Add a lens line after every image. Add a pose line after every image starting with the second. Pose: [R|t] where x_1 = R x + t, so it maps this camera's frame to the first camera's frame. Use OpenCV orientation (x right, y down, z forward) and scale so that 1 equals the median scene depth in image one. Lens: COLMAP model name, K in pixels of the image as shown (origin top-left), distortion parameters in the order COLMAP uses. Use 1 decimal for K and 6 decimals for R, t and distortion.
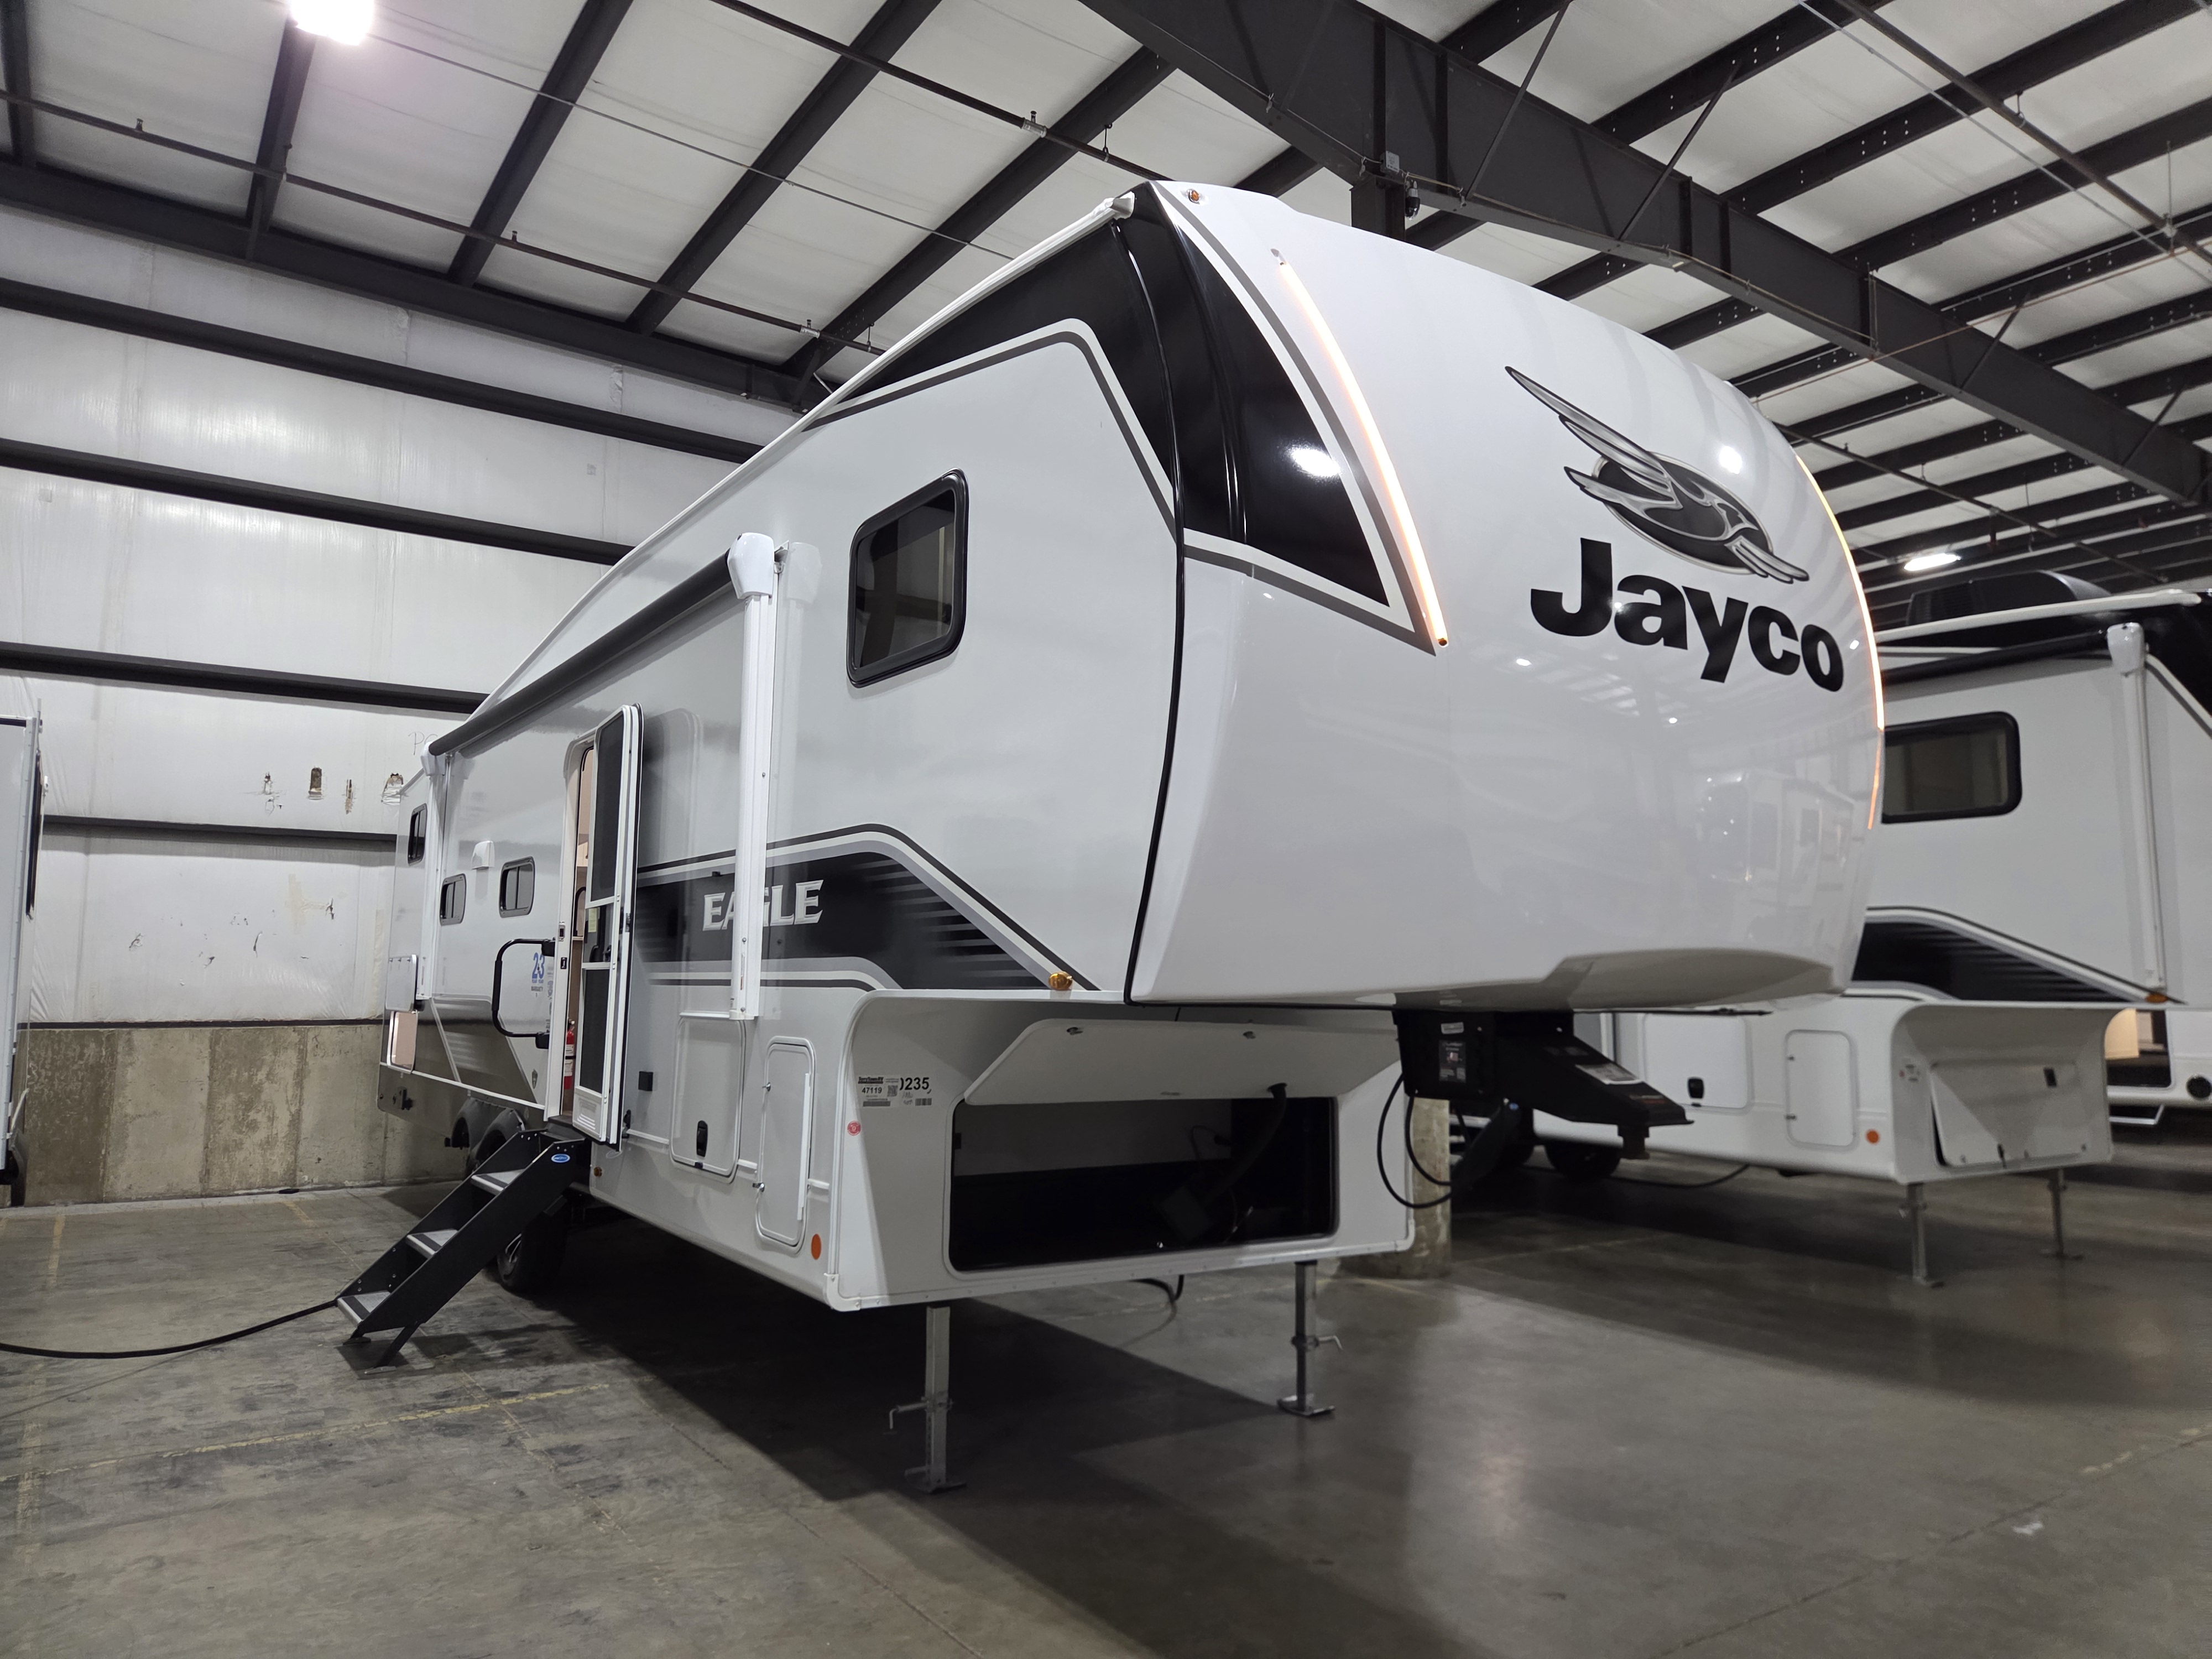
lens RADIAL K [[1499.5, 0, 1128.0], [0, 1499.5, 816.4], [0, 0, 1]] dist [0.026934, 0.001160]
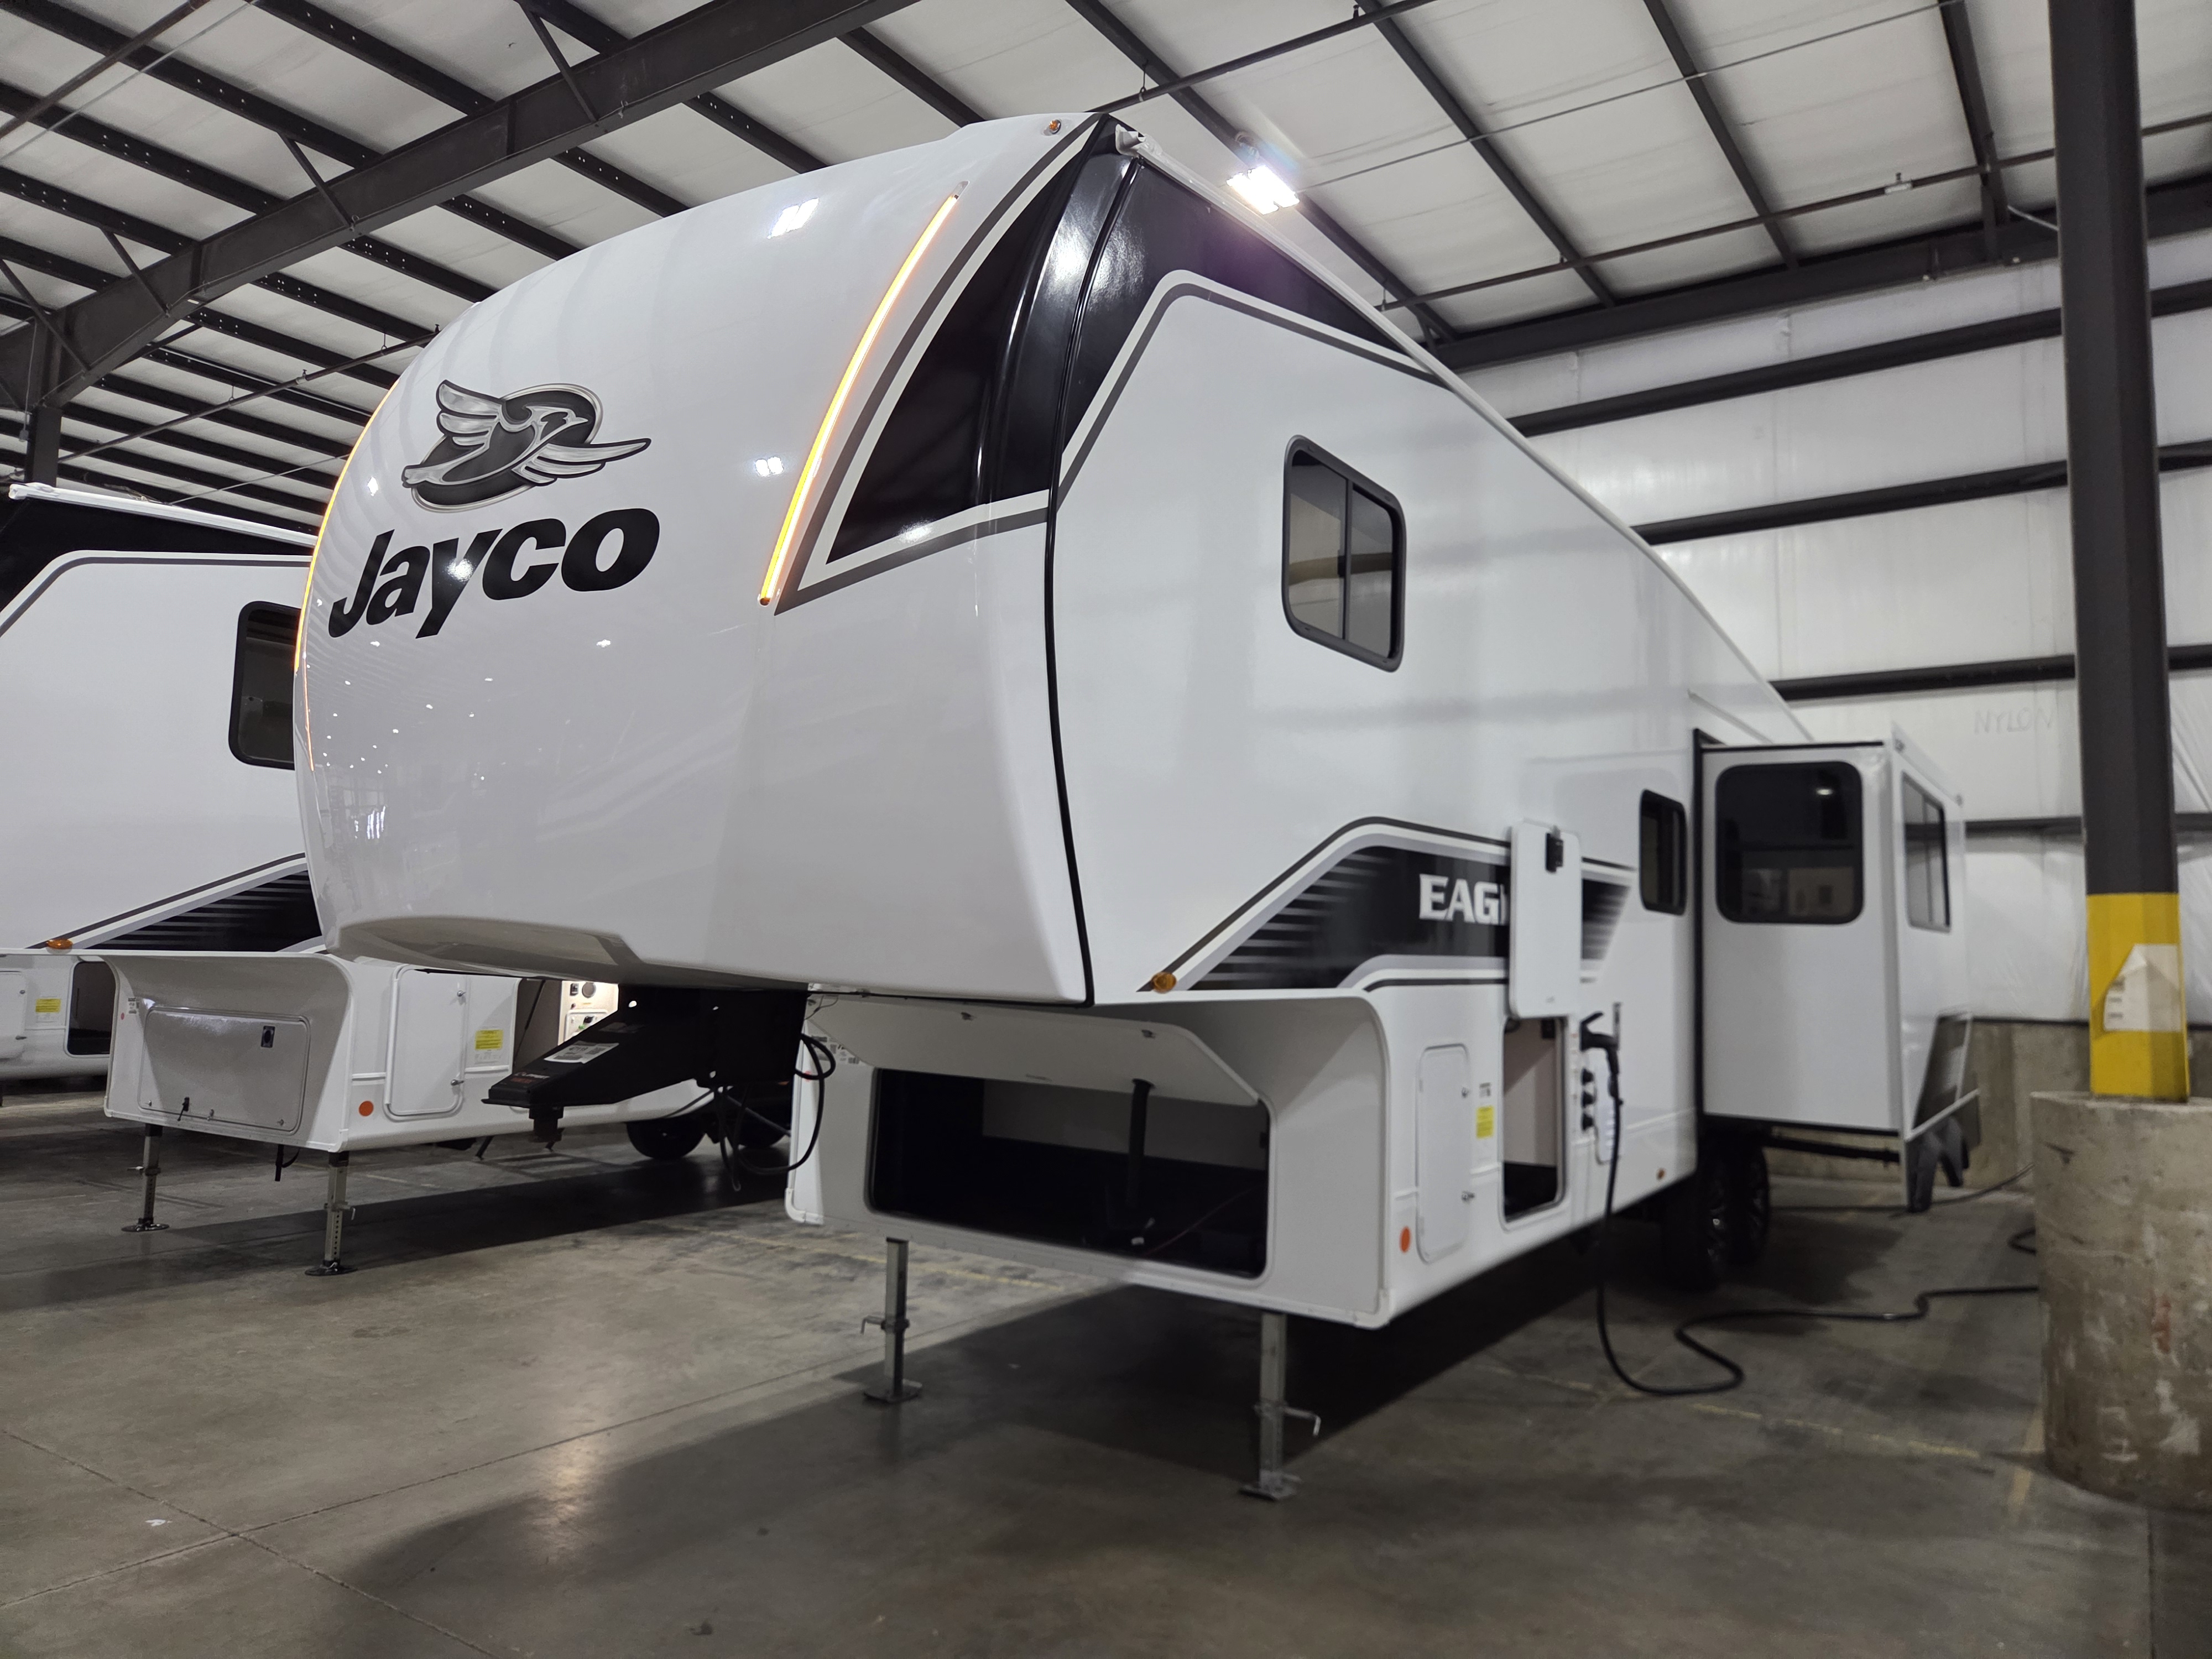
lens RADIAL K [[1499.5, 0, 1128.0], [0, 1499.5, 816.4], [0, 0, 1]] dist [0.026934, 0.001160]
pose [[0.364541, -0.085434, -0.927260, 1.117386], [0.087374, 0.994527, -0.057281, 0.091395], [0.927079, -0.060137, 0.370011, 0.825266]]
